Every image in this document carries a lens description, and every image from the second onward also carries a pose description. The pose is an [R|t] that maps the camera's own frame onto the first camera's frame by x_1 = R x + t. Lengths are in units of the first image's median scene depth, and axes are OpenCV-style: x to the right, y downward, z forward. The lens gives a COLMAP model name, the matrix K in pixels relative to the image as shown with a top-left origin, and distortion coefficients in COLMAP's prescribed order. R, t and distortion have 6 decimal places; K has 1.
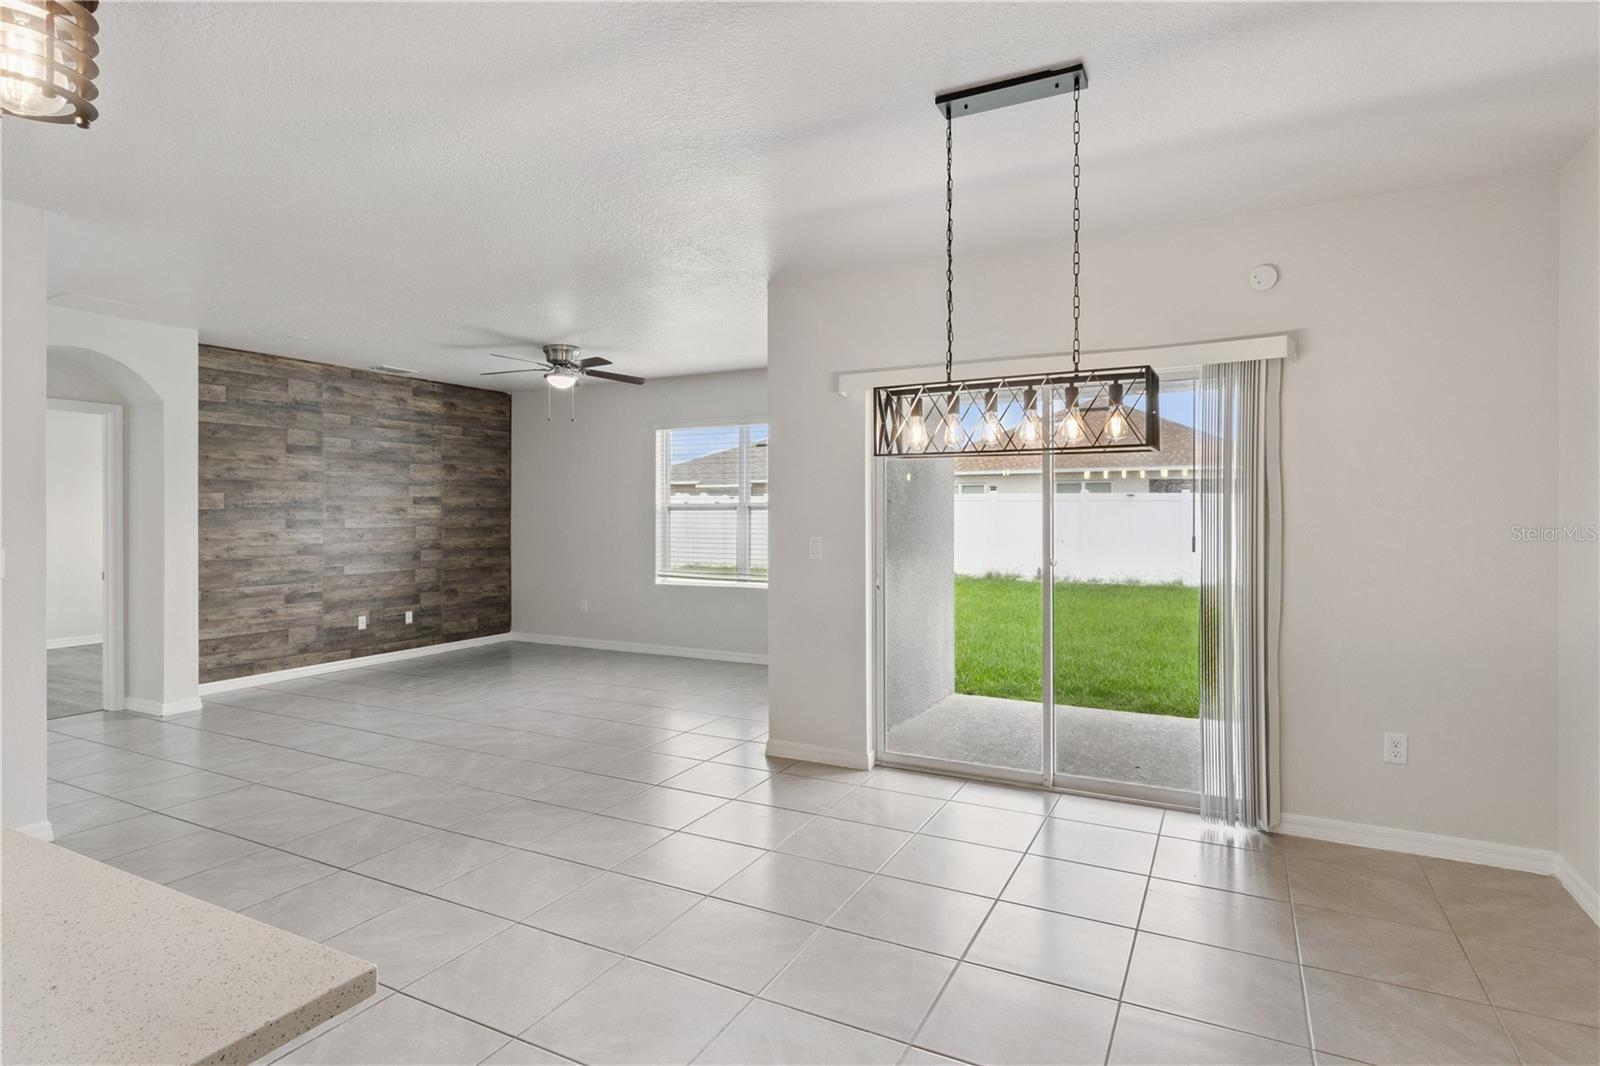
lens RADIAL K [[842.5, 0, 790.6], [0, 842.5, 513.1], [0, 0, 1]] dist [-0.004233, -0.001248]
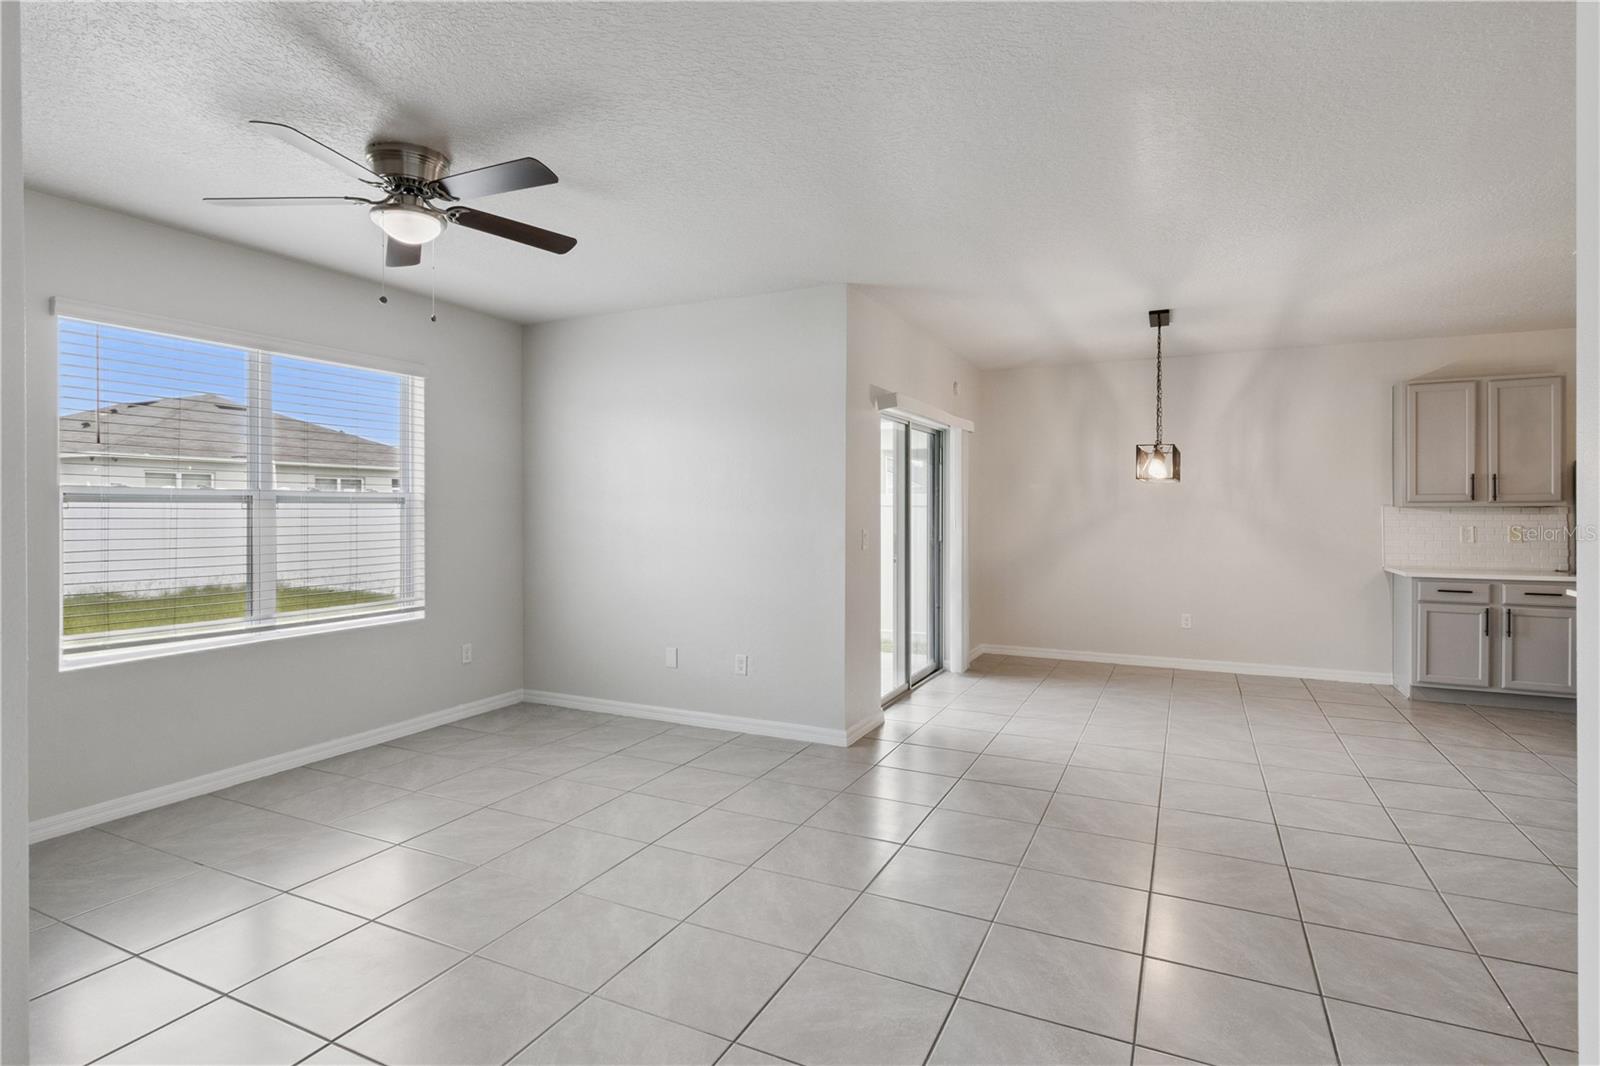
lens RADIAL K [[820.3, 0, 788.2], [0, 820.3, 513.4], [0, 0, 1]] dist [0.001102, 0.000565]
pose [[-0.025587, -0.007160, 0.999647, -0.690192], [0.000575, 0.999974, 0.007177, 0.000746], [-0.999672, 0.000759, -0.025582, 0.751924]]
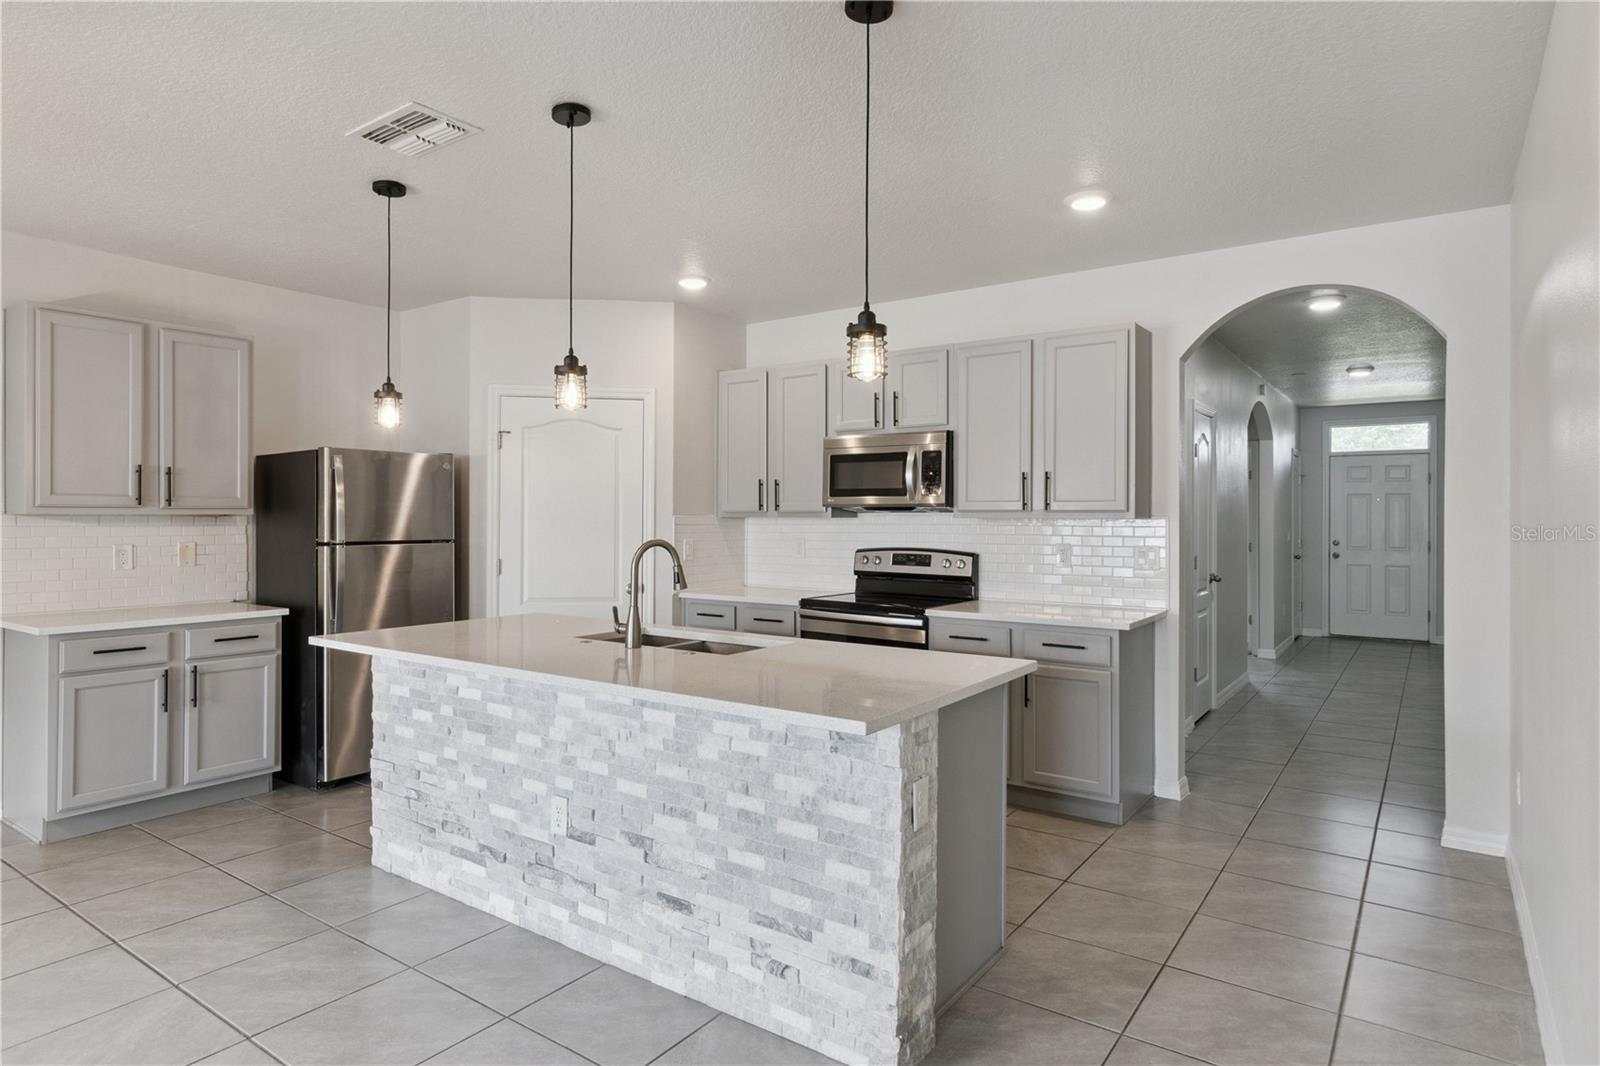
lens RADIAL K [[901.0, 0, 780.0], [0, 901.0, 510.8], [0, 0, 1]] dist [0.004035, 0.002192]
pose [[-0.989589, -0.001073, 0.143919, -0.381377], [-0.002102, 0.999973, -0.007002, 0.000778], [-0.143908, -0.007232, -0.989565, 0.567761]]
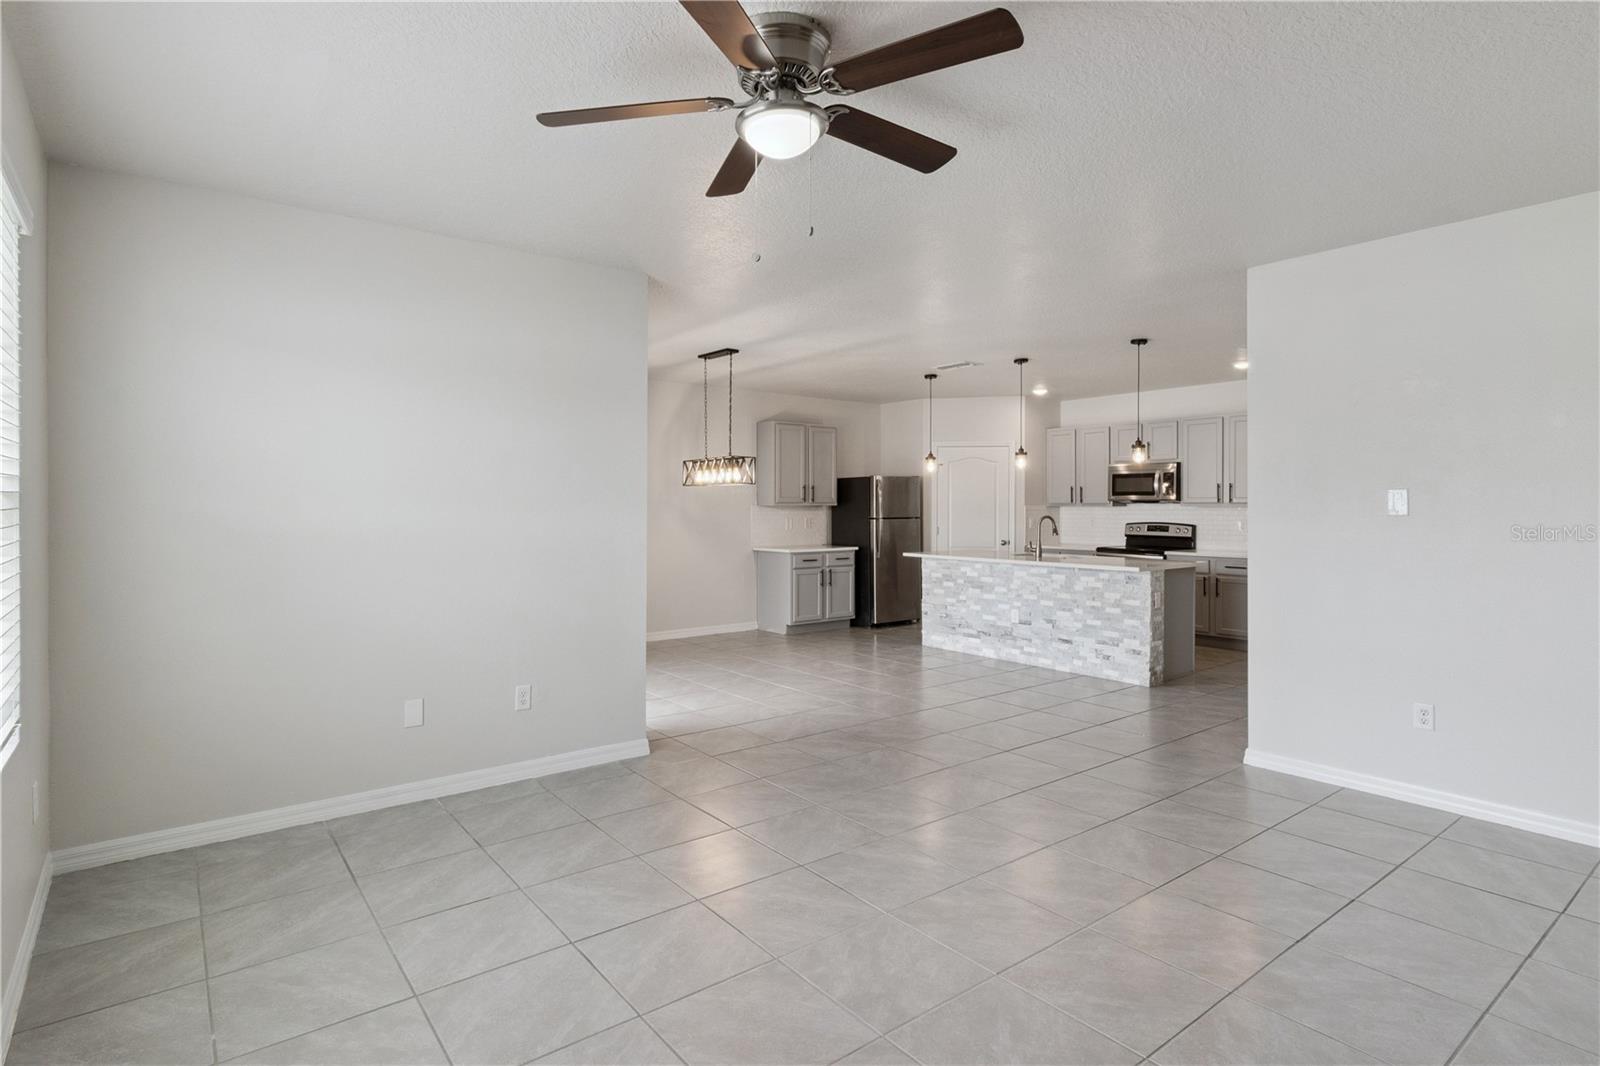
lens RADIAL K [[819.9, 0, 785.1], [0, 819.9, 504.8], [0, 0, 1]] dist [0.001367, 0.000037]
pose [[-0.907305, 0.000422, 0.420472, -0.392448], [-0.000051, 0.999999, -0.001114, -0.000155], [-0.420473, -0.001032, -0.907305, 1.231193]]
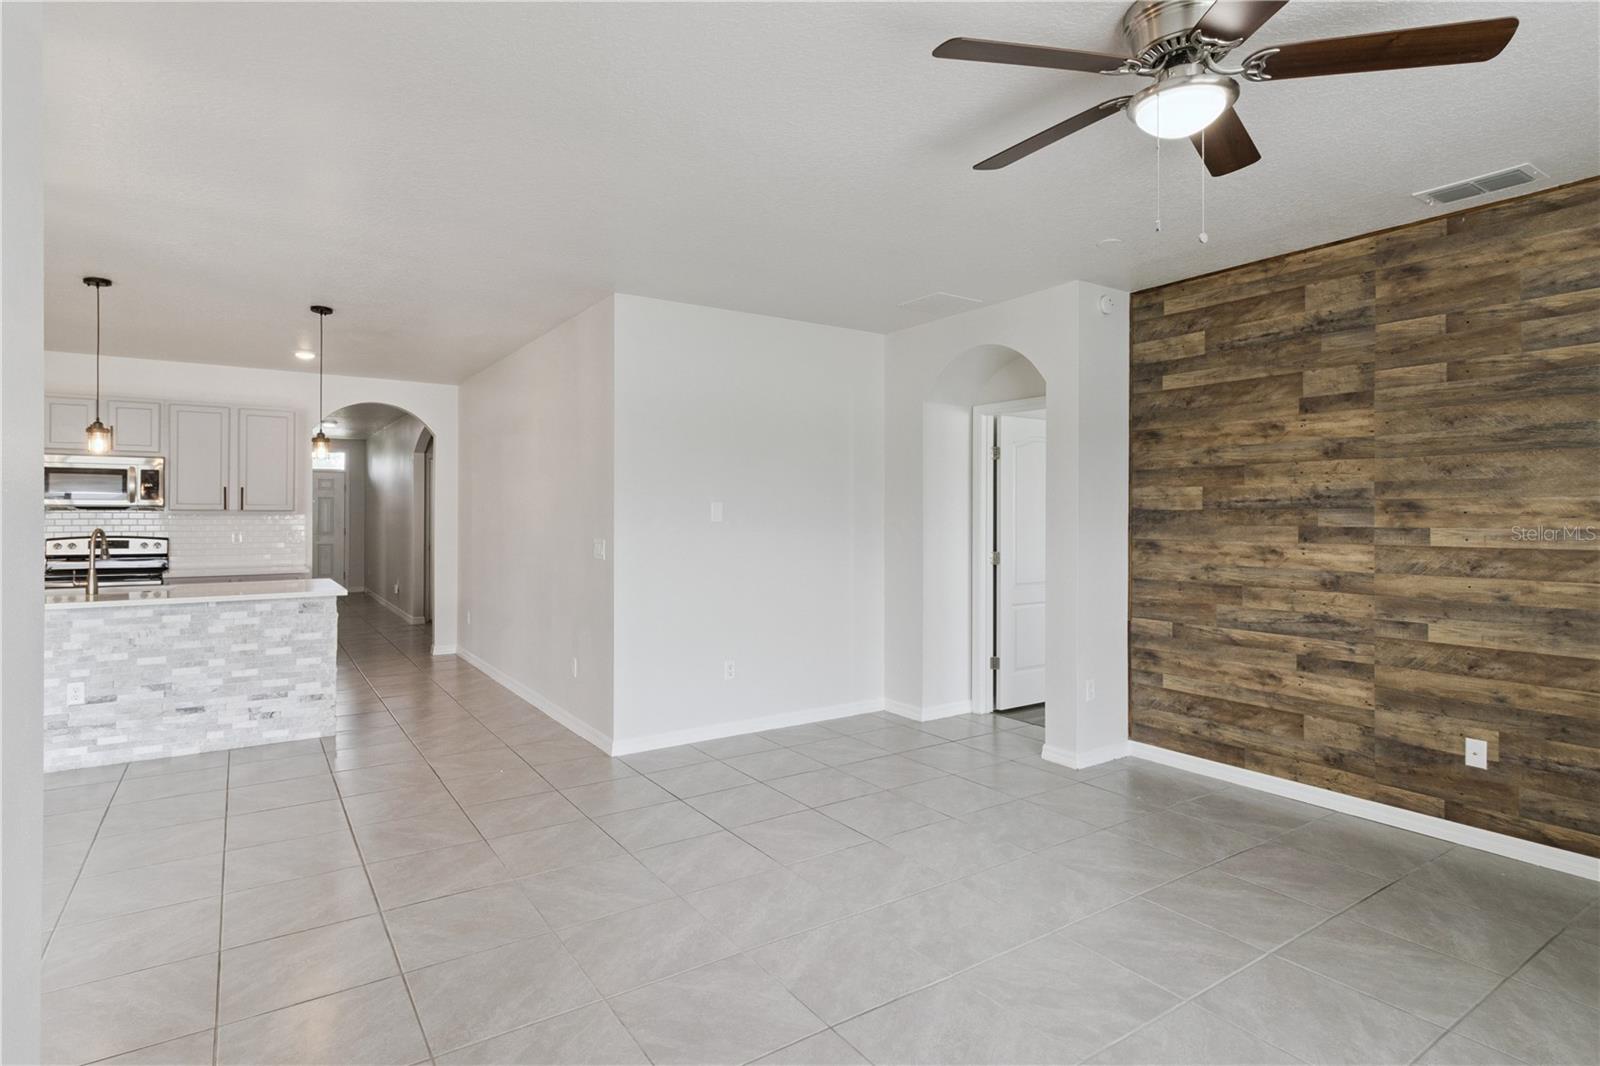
lens RADIAL K [[820.3, 0, 788.2], [0, 820.3, 513.4], [0, 0, 1]] dist [0.001102, 0.000565]
pose [[-0.479333, -0.001182, -0.877633, 0.073713], [-0.001473, 0.999999, -0.000542, -0.000675], [0.877632, 0.001033, -0.479334, 0.957012]]
